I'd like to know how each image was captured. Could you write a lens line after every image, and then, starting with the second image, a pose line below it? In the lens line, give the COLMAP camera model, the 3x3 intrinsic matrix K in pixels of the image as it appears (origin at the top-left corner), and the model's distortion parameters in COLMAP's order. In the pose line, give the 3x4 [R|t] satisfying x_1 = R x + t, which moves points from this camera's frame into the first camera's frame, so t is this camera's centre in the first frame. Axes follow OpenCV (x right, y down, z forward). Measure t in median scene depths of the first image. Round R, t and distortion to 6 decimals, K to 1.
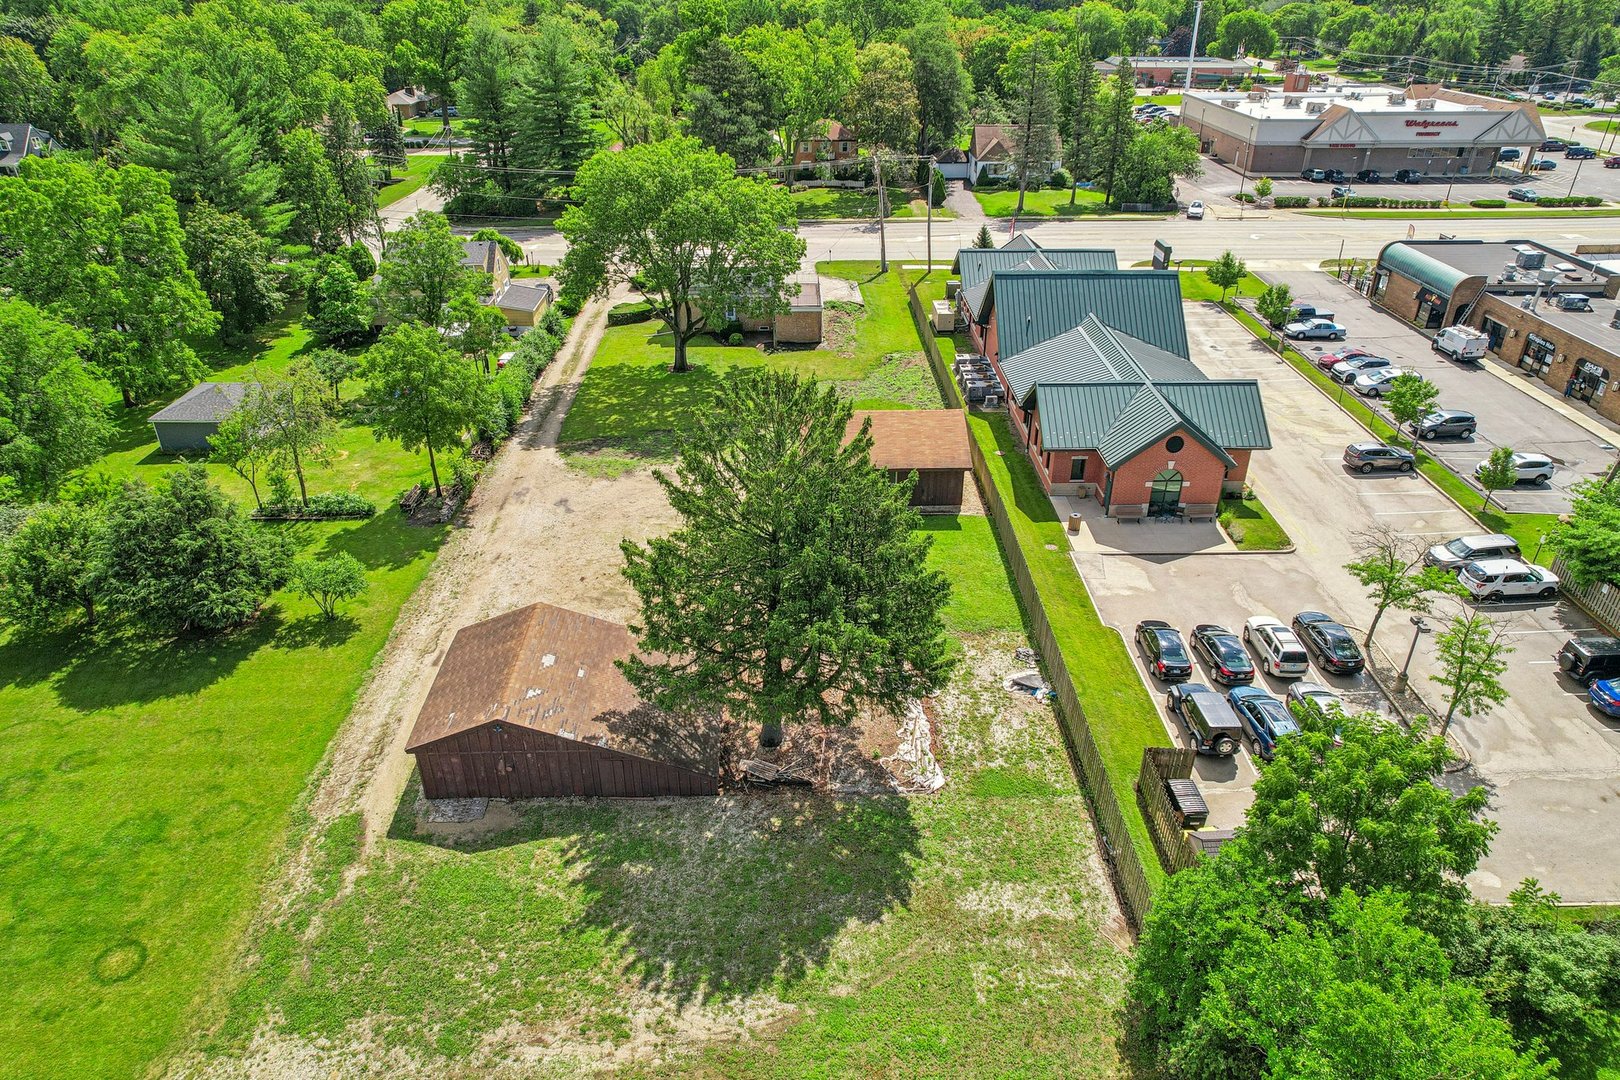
lens RADIAL K [[1017.1, 0, 810.0], [0, 1017.1, 540.0], [0, 0, 1]] dist [-0.070930, 0.064185]
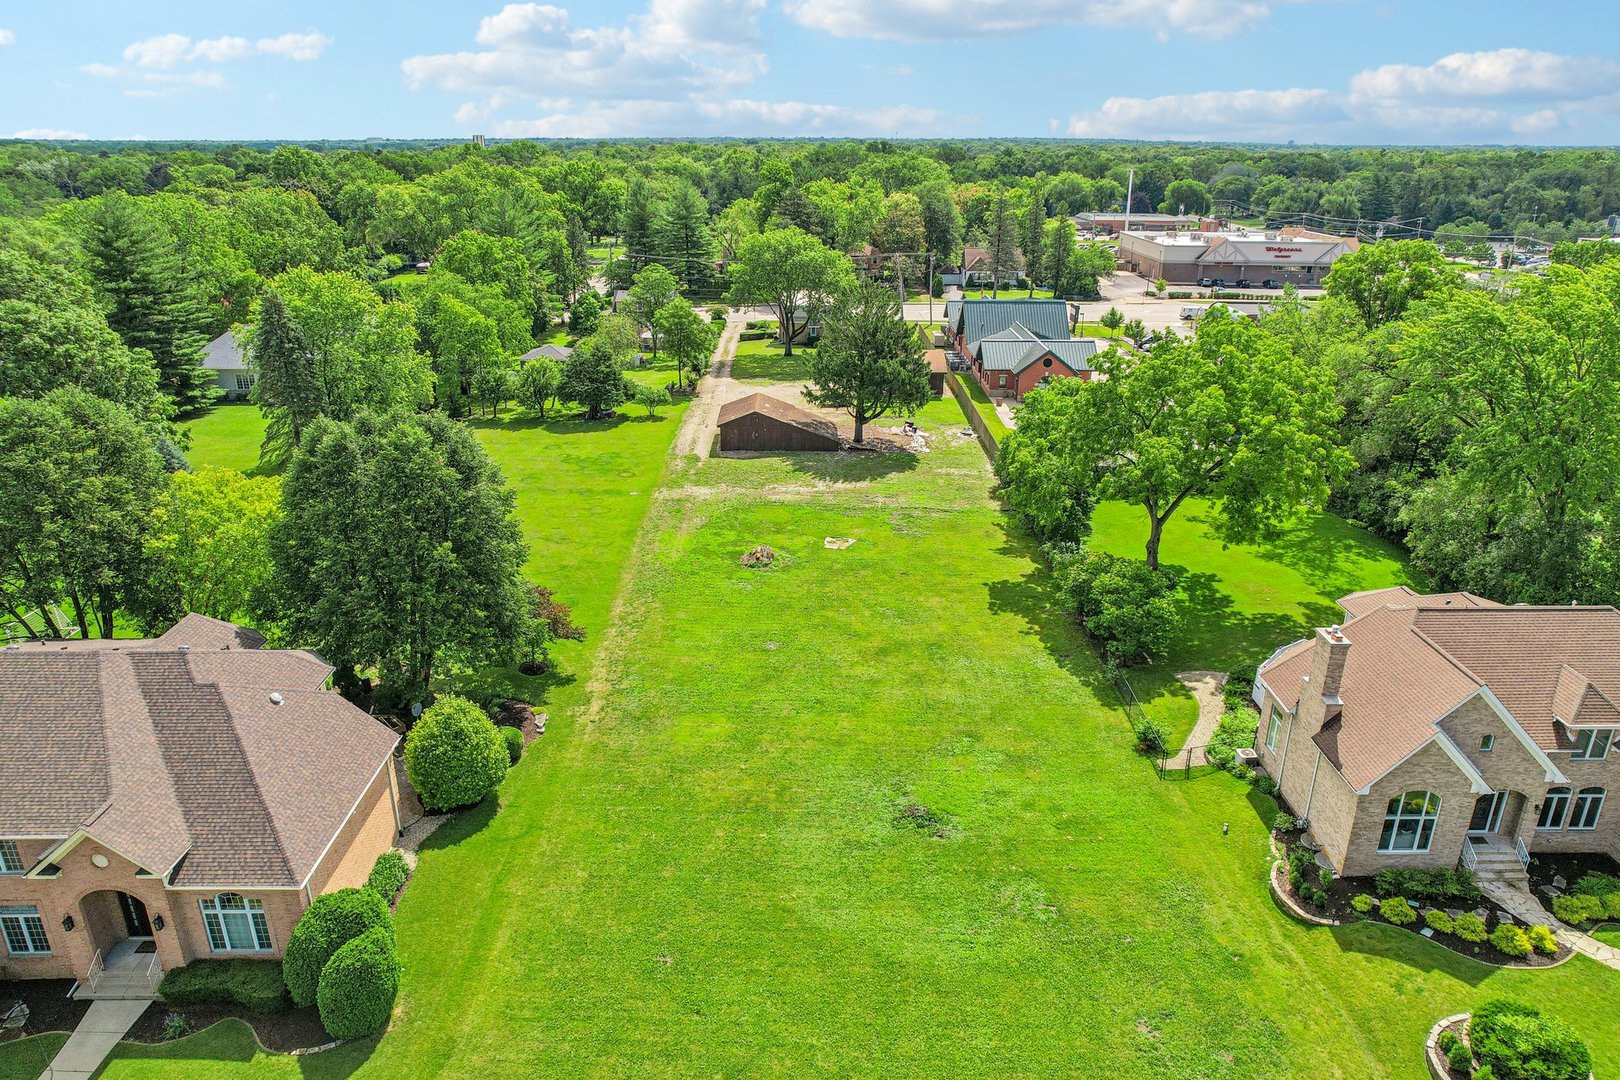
lens RADIAL K [[1030.7, 0, 810.0], [0, 1030.7, 540.0], [0, 0, 1]] dist [-0.039059, 0.000016]
pose [[0.999846, 0.011215, -0.013493, -0.035778], [-0.013150, 0.988122, -0.153110, 0.246110], [0.011616, 0.153263, 0.988117, -0.421099]]
